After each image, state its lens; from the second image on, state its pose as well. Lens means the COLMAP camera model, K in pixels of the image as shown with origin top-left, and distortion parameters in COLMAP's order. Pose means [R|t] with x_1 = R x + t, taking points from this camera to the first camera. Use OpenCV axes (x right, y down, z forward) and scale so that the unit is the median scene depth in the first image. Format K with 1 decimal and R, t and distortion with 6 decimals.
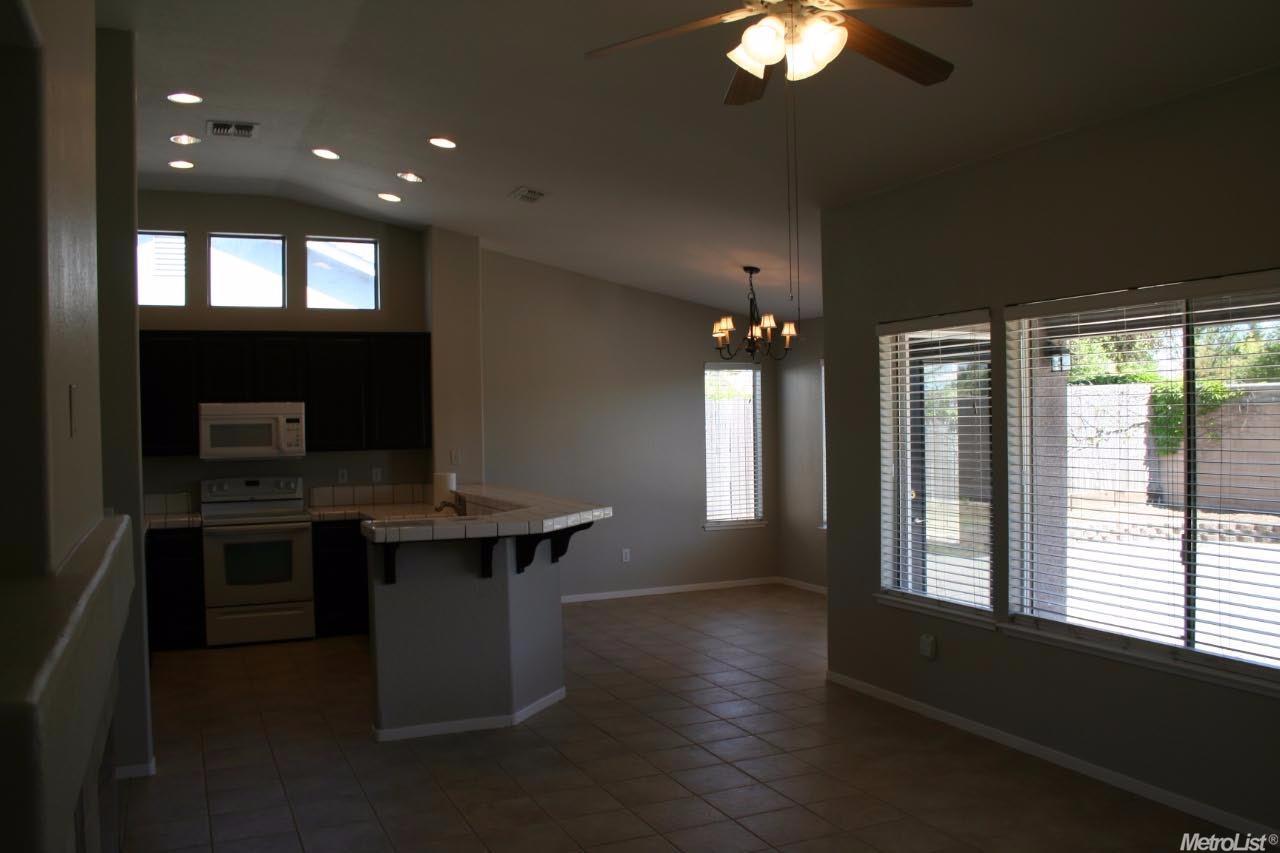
lens RADIAL K [[1068.6, 0, 649.2], [0, 1068.6, 430.5], [0, 0, 1]] dist [-0.117956, 0.056057]
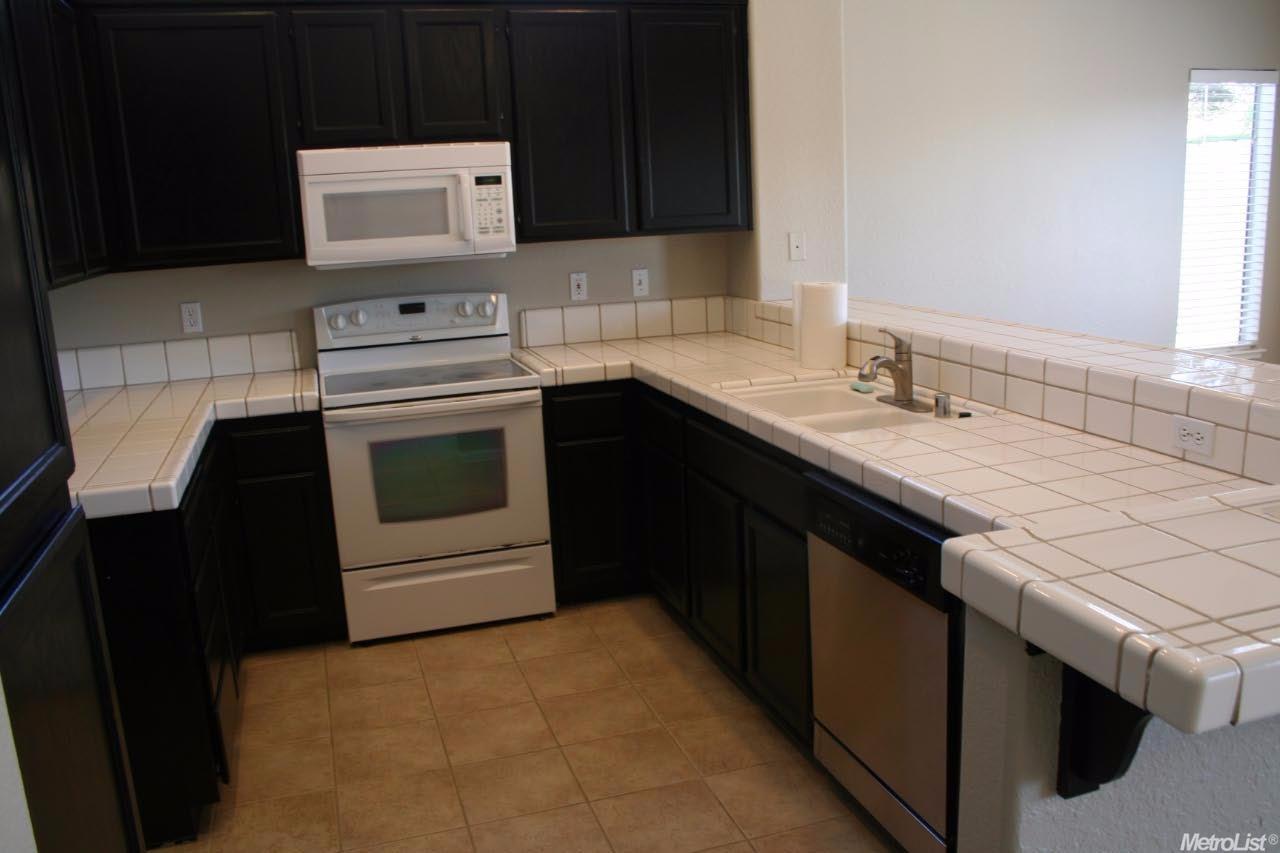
lens RADIAL K [[1068.6, 0, 653.5], [0, 1068.6, 421.2], [0, 0, 1]] dist [-0.117956, 0.056057]
pose [[0.994570, -0.002781, -0.104034, -0.207152], [0.023607, 0.979614, 0.199499, 0.003867], [0.101358, -0.200872, 0.974360, 0.498527]]
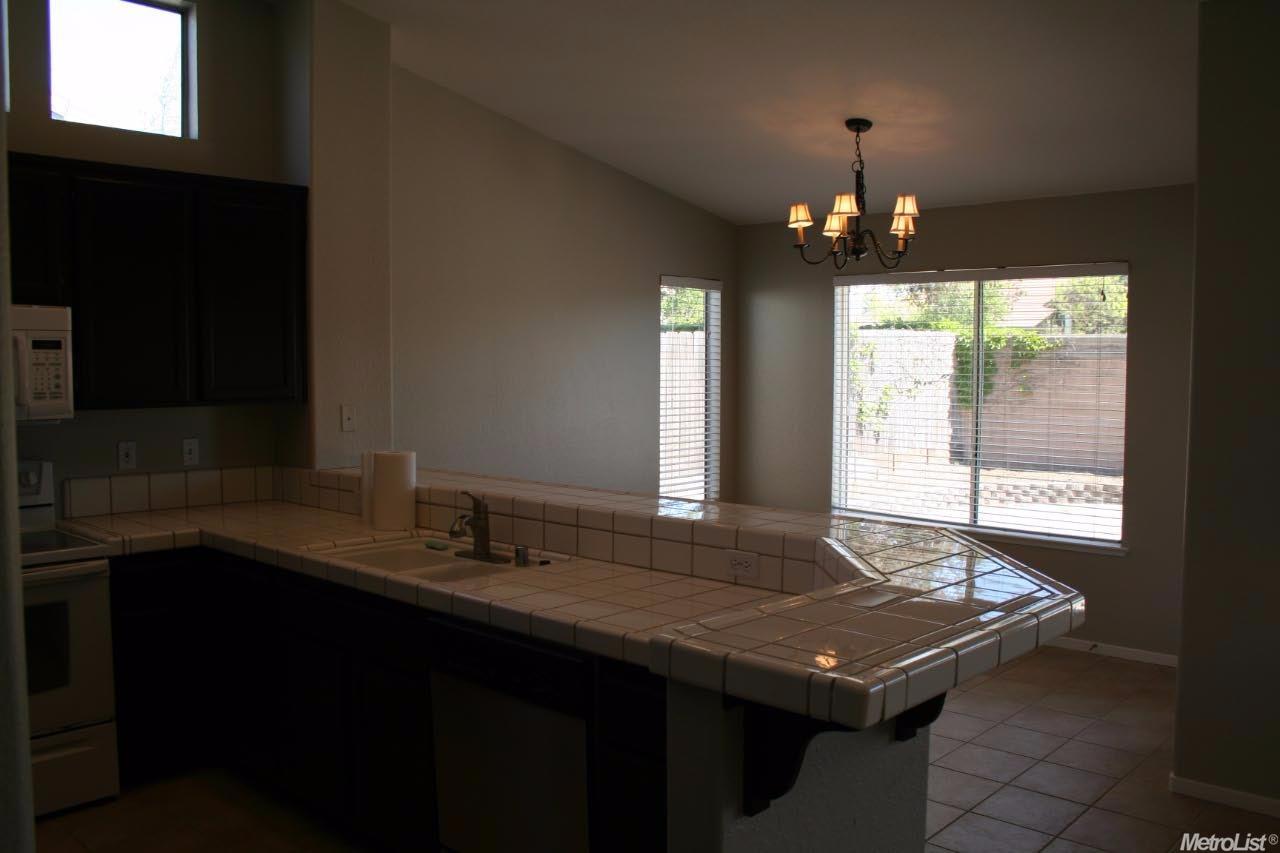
lens RADIAL K [[1068.6, 0, 646.1], [0, 1068.6, 425.1], [0, 0, 1]] dist [-0.117956, 0.056057]
pose [[0.921281, -0.003190, 0.388885, -0.265475], [-0.014937, 0.998938, 0.043581, 0.002549], [-0.388611, -0.045959, 0.920255, 0.458663]]
